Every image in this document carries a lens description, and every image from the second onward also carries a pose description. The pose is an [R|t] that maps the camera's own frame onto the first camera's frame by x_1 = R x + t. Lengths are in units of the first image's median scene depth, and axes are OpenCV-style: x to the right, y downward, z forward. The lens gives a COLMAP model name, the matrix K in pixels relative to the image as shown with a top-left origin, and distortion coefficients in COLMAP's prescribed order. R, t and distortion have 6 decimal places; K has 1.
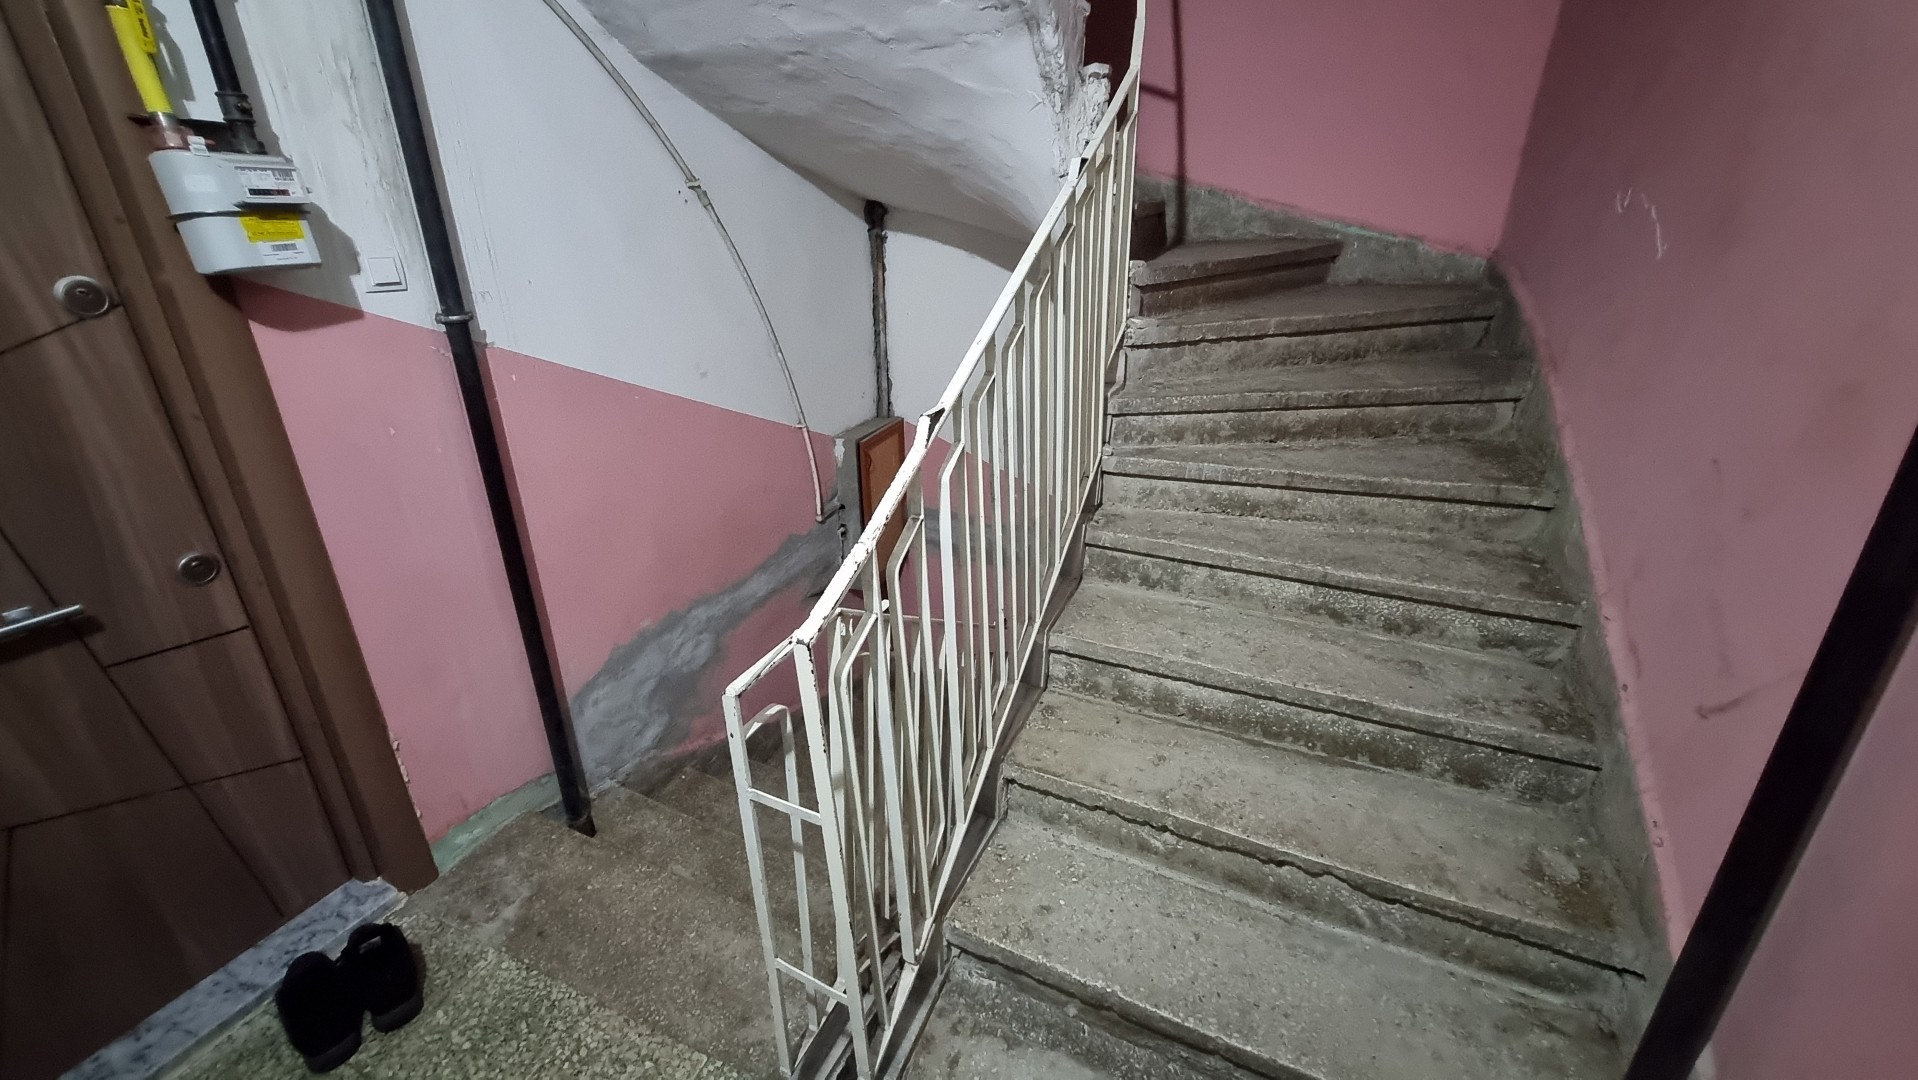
lens RADIAL K [[757.0, 0, 962.8], [0, 757.0, 538.4], [0, 0, 1]] dist [0.003132, -0.000017]
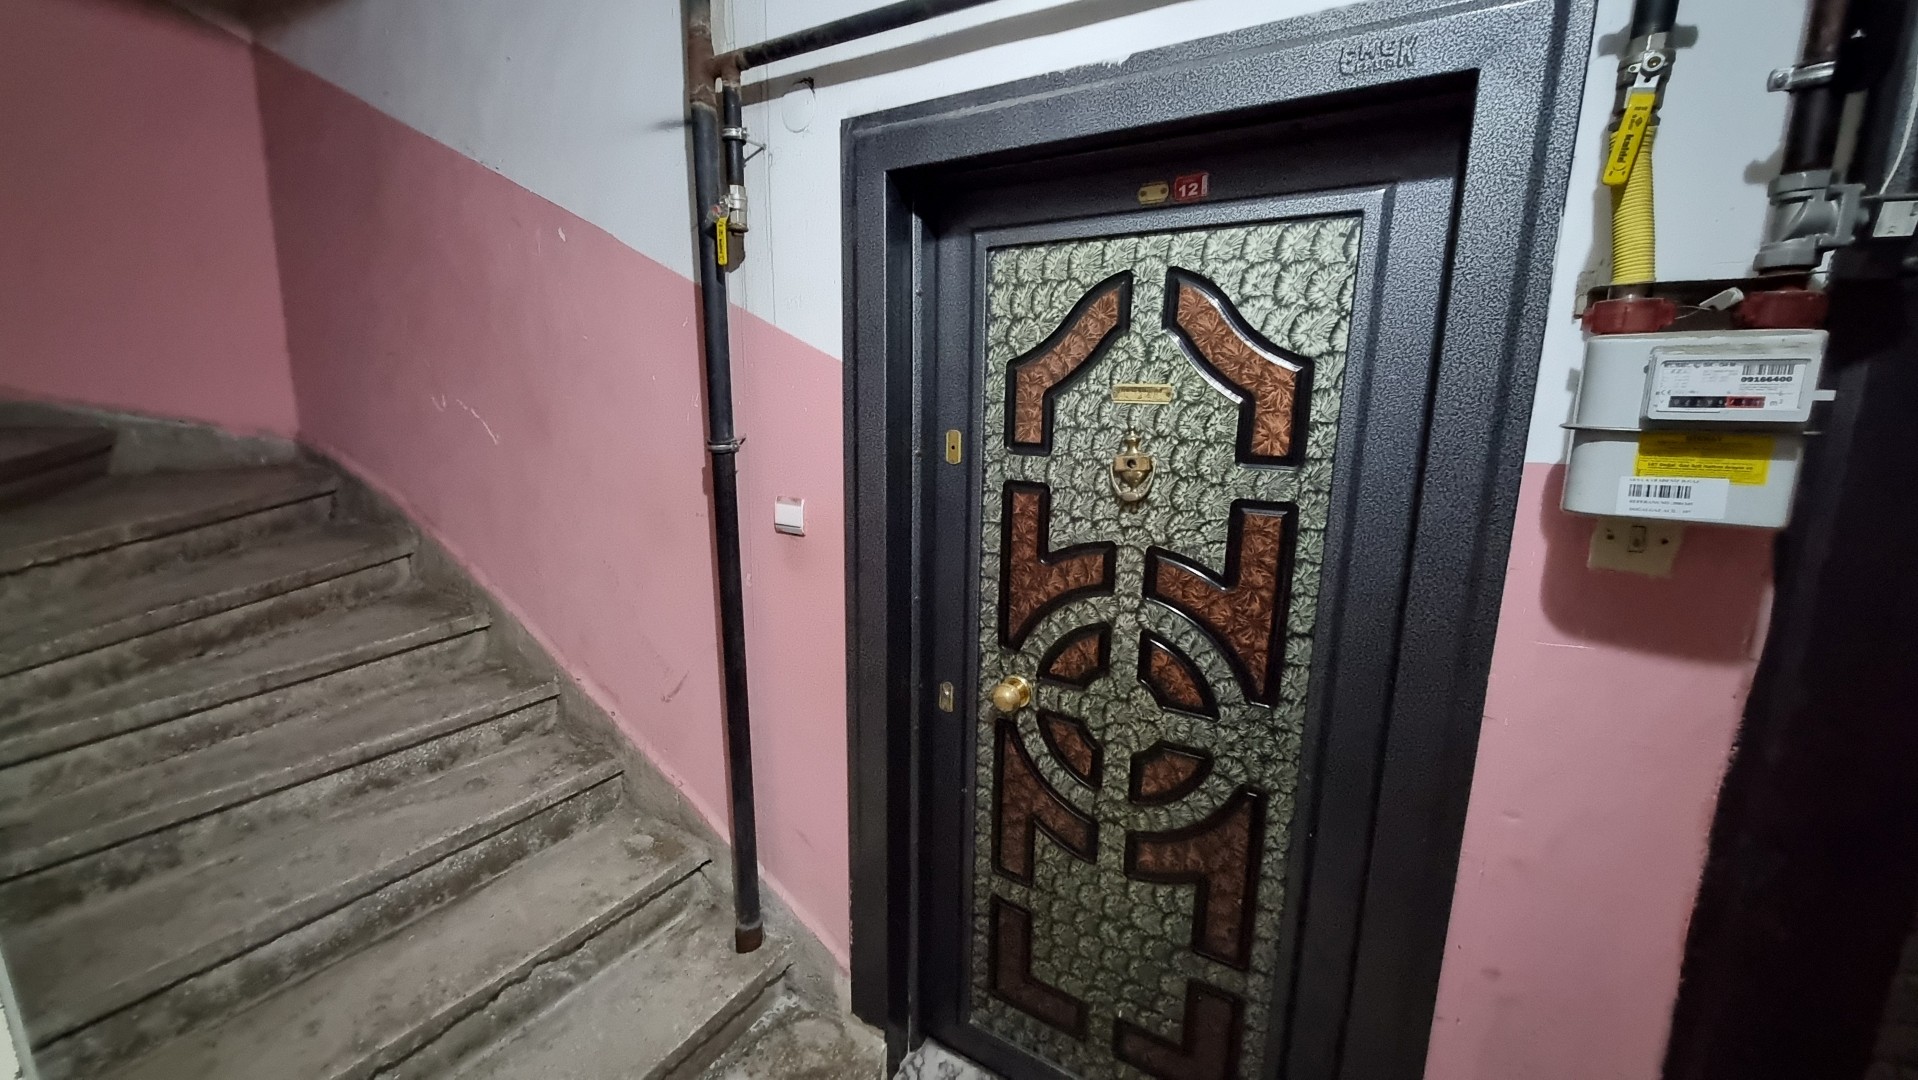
lens RADIAL K [[757.0, 0, 960.5], [0, 757.0, 532.6], [0, 0, 1]] dist [0.003132, -0.000017]
pose [[0.099156, -0.171778, 0.980133, -0.387818], [0.354803, 0.926350, 0.126458, -0.067704], [-0.929668, 0.335215, 0.152800, 0.006949]]
